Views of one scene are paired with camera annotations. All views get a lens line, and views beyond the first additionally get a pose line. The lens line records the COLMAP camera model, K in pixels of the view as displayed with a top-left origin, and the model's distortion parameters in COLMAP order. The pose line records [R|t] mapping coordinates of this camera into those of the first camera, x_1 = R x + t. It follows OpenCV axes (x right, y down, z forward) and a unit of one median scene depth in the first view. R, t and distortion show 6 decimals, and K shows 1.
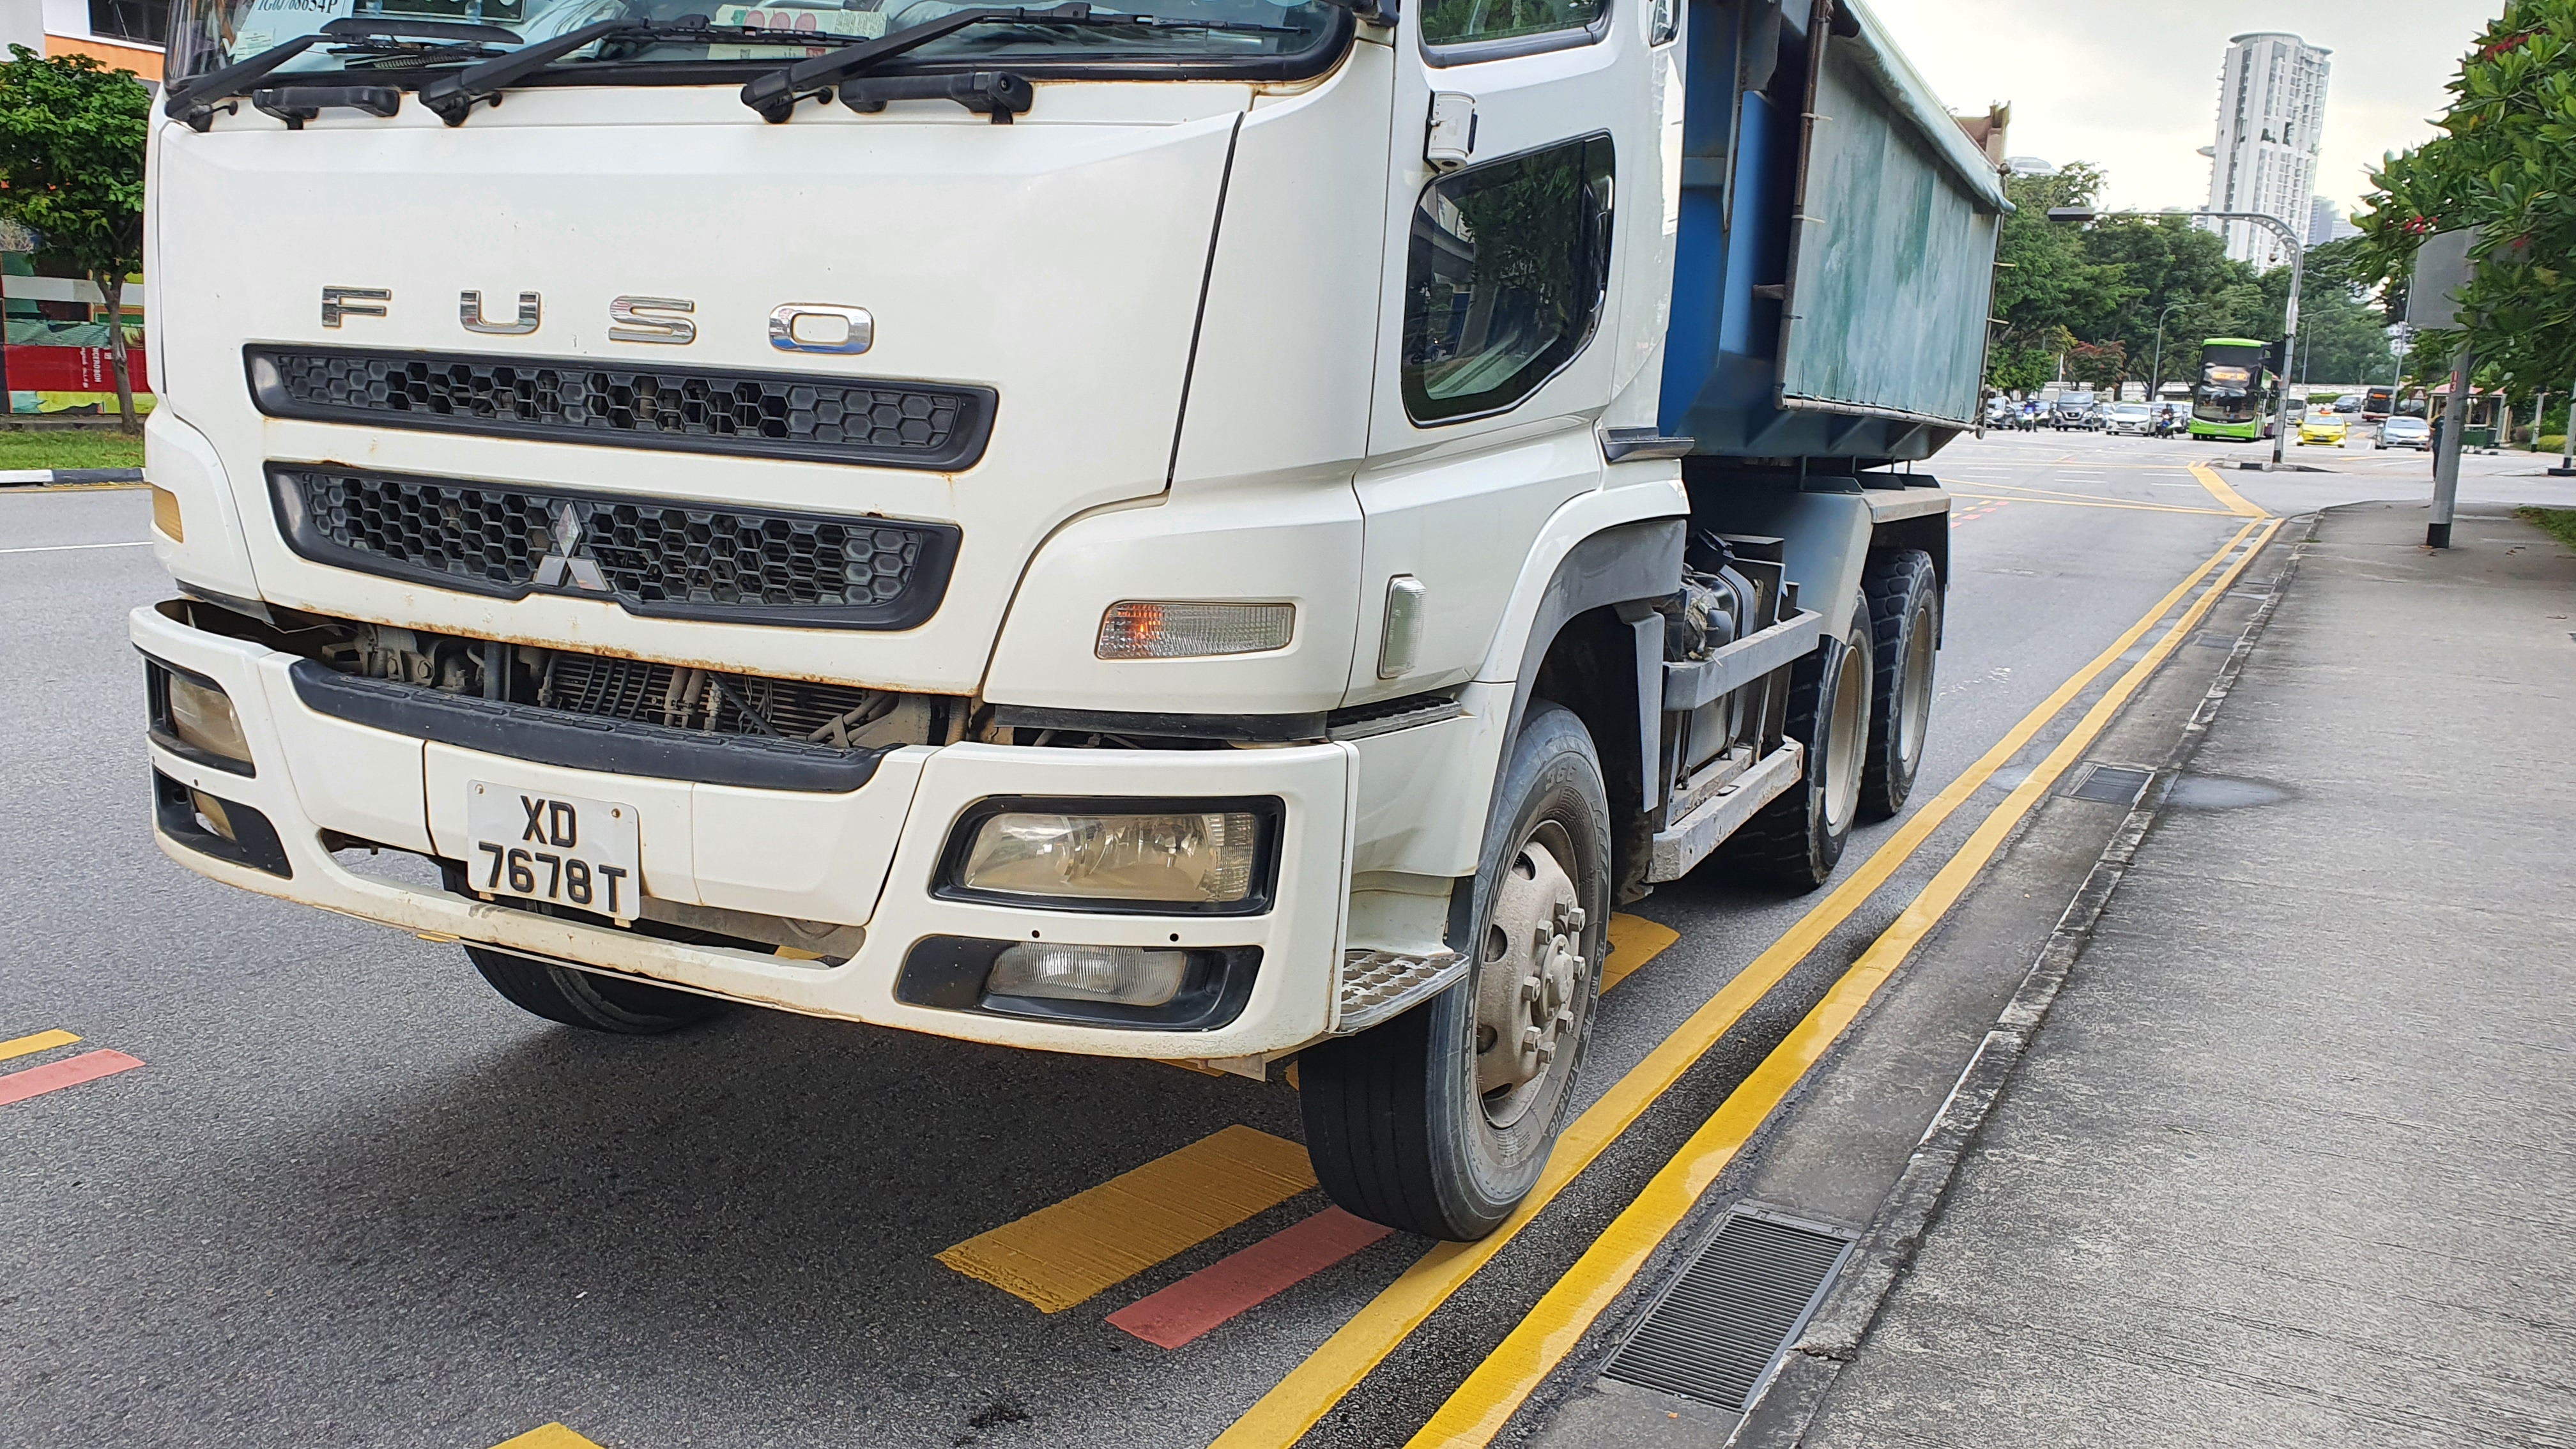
lens RADIAL K [[2061.1, 0, 1249.2], [0, 2061.1, 711.1], [0, 0, 1]] dist [0.008974, -0.008739]
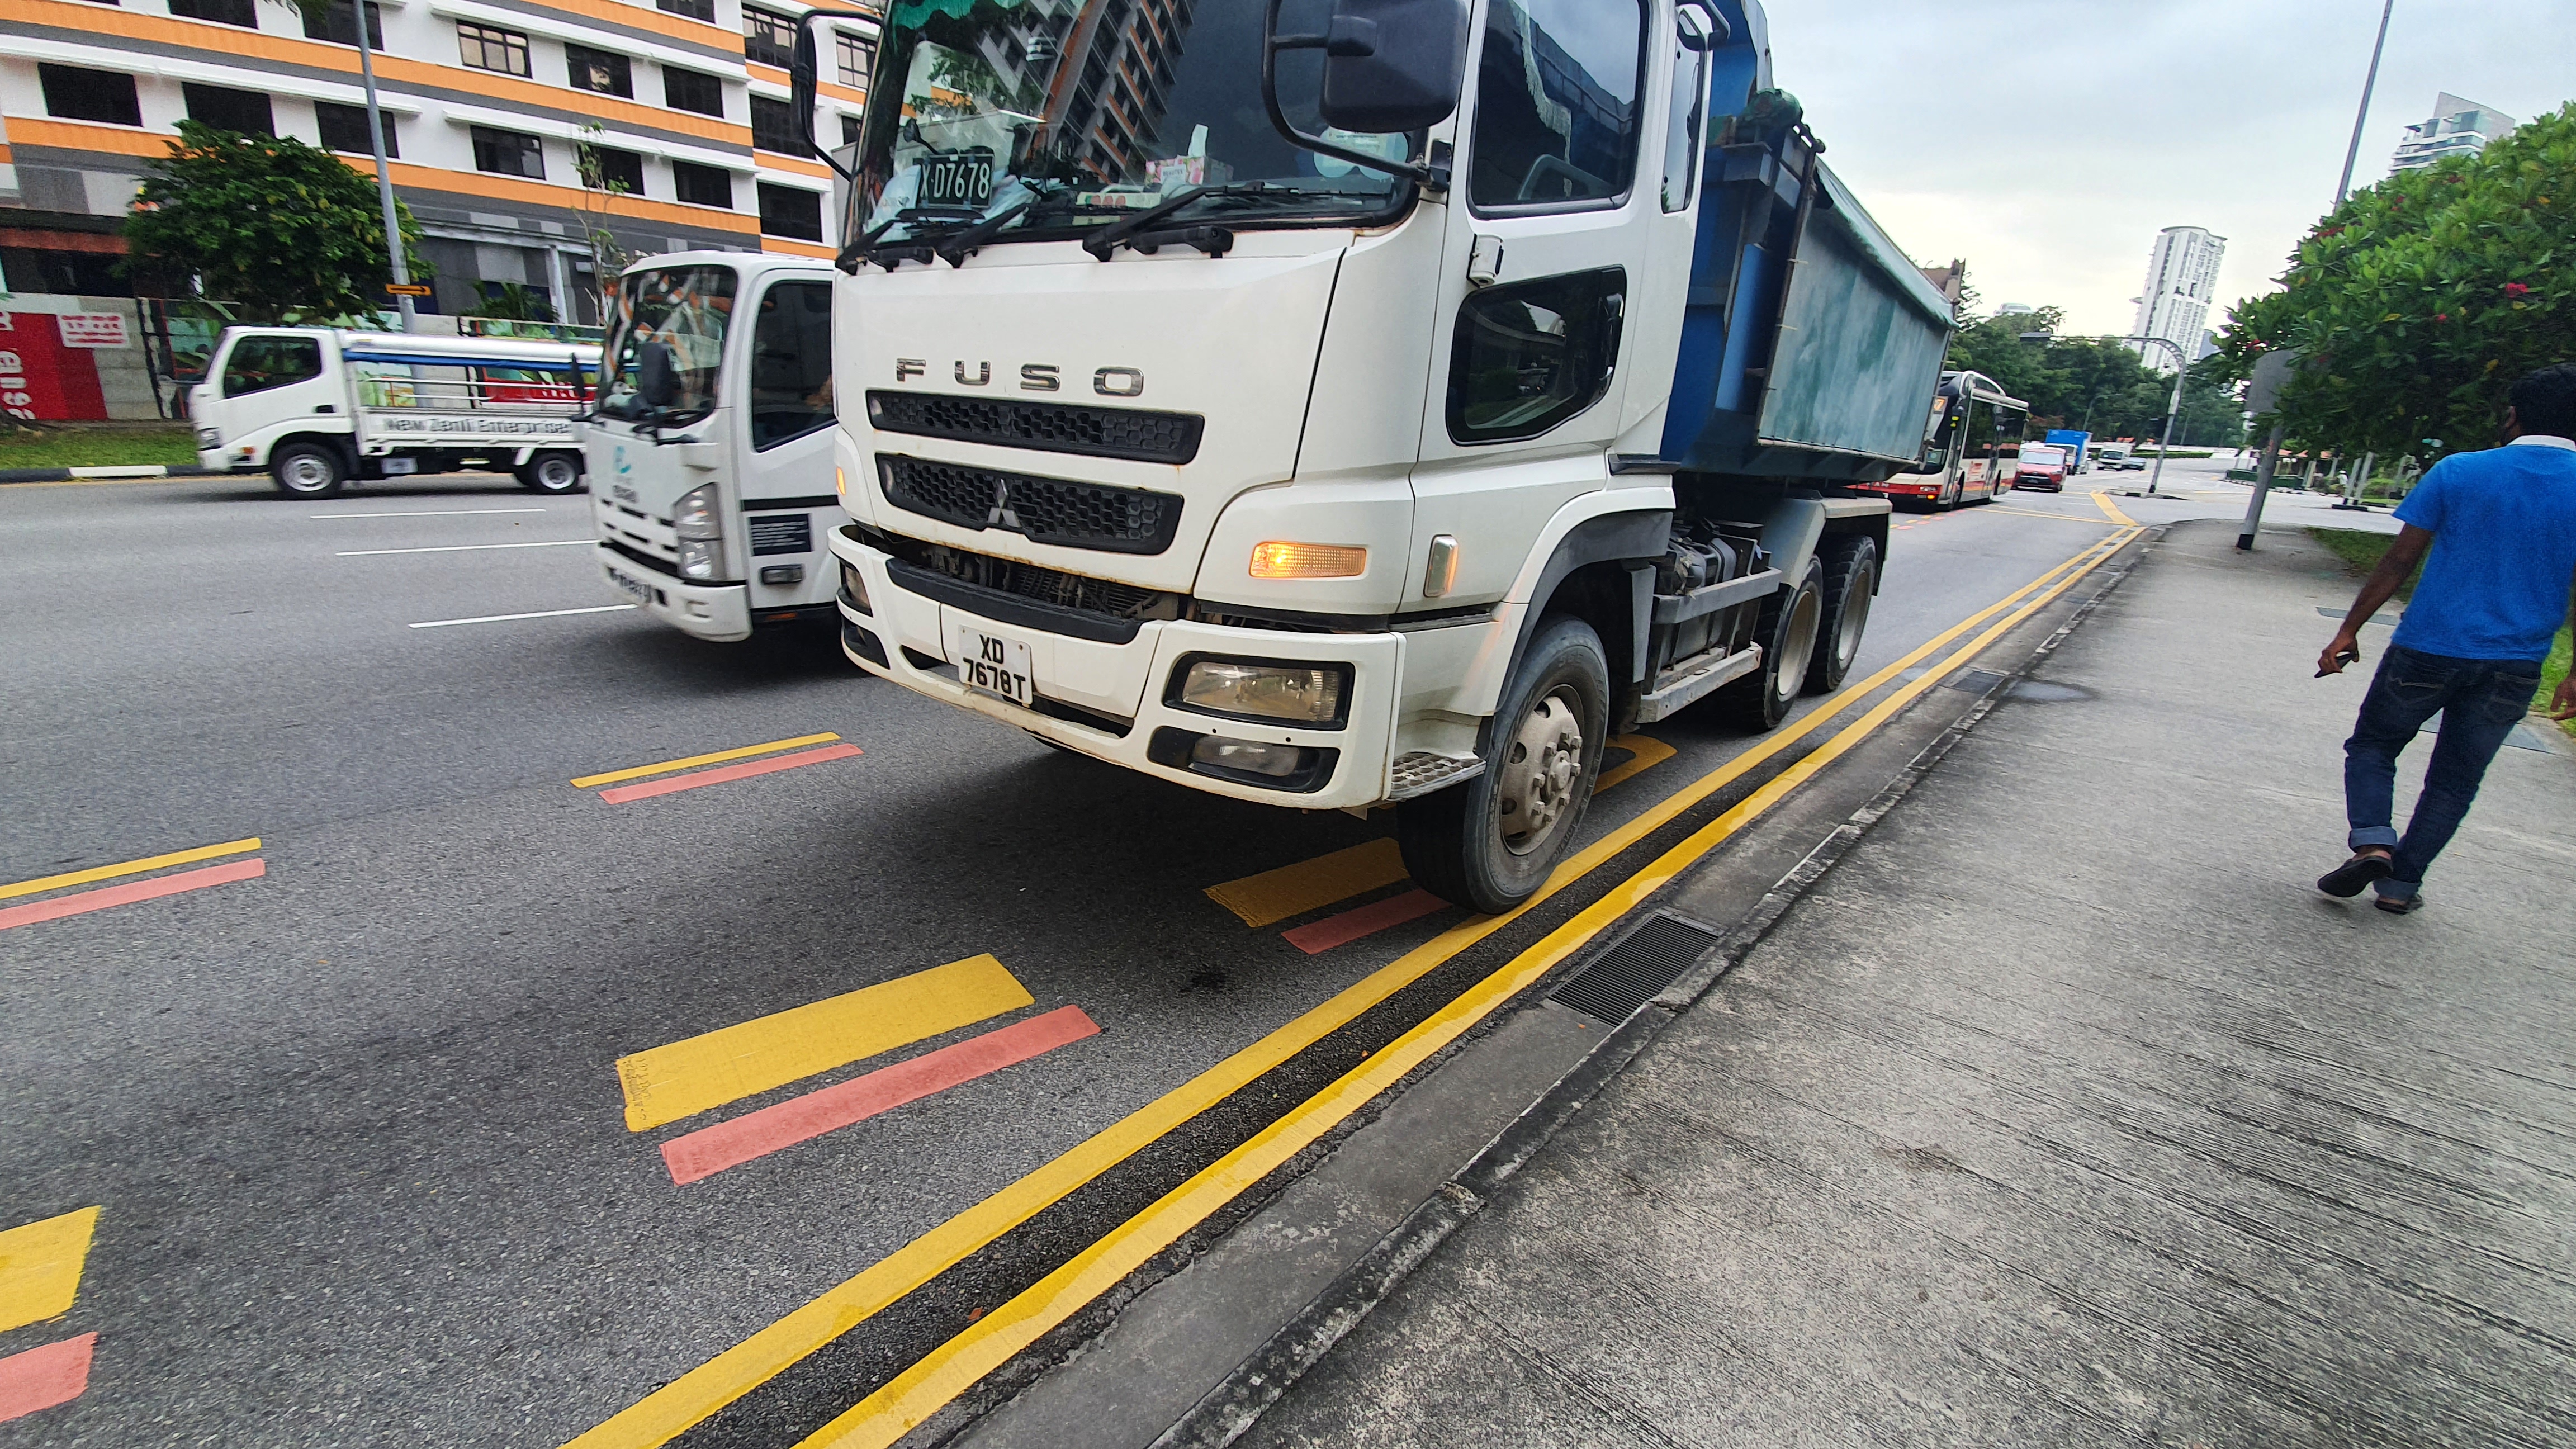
lens RADIAL K [[1054.8, 0, 1277.8], [0, 1054.8, 734.5], [0, 0, 1]] dist [-0.007255, -0.011285]
pose [[0.973394, 0.080923, -0.214374, 0.115264], [-0.053330, 0.989879, 0.131512, -0.009279], [0.222847, -0.116581, 0.967858, 0.094437]]
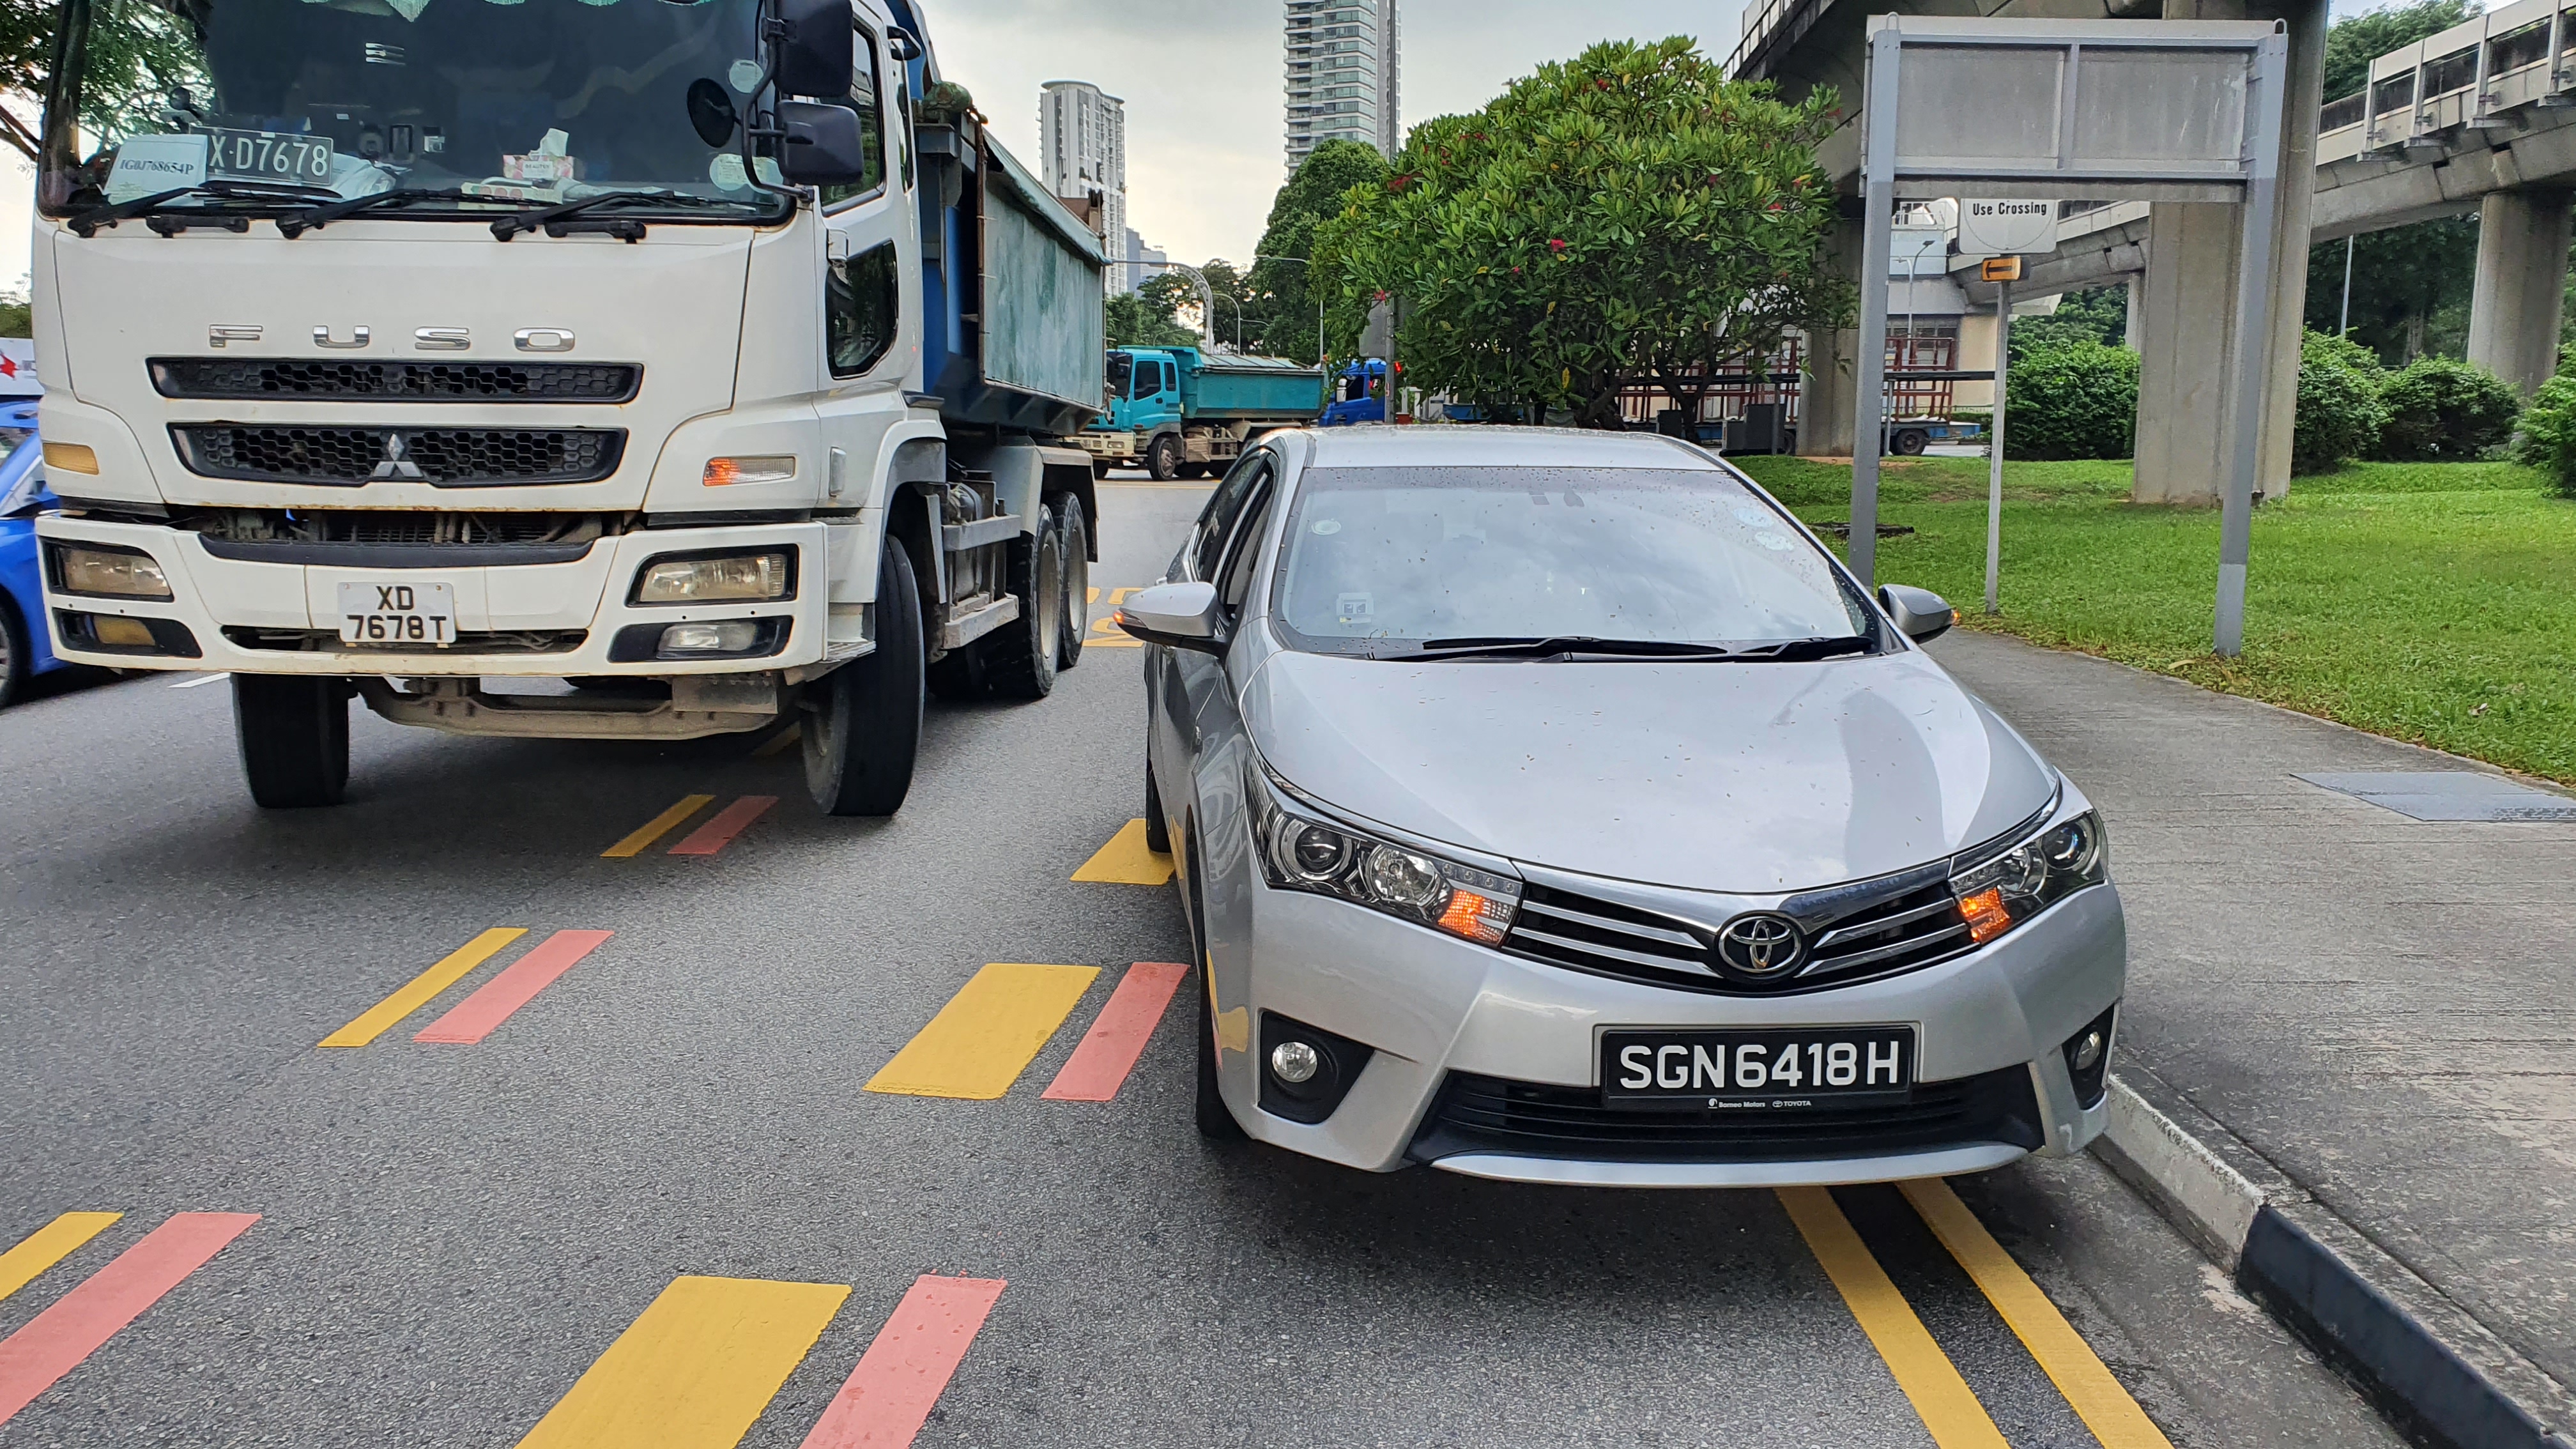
lens RADIAL K [[2061.1, 0, 1353.6], [0, 2061.1, 741.7], [0, 0, 1]] dist [0.008974, -0.008739]
pose [[0.903250, -0.100002, 0.417300, -0.304694], [0.100593, 0.994714, 0.020639, 0.208161], [-0.417158, 0.023336, 0.908534, -0.992476]]
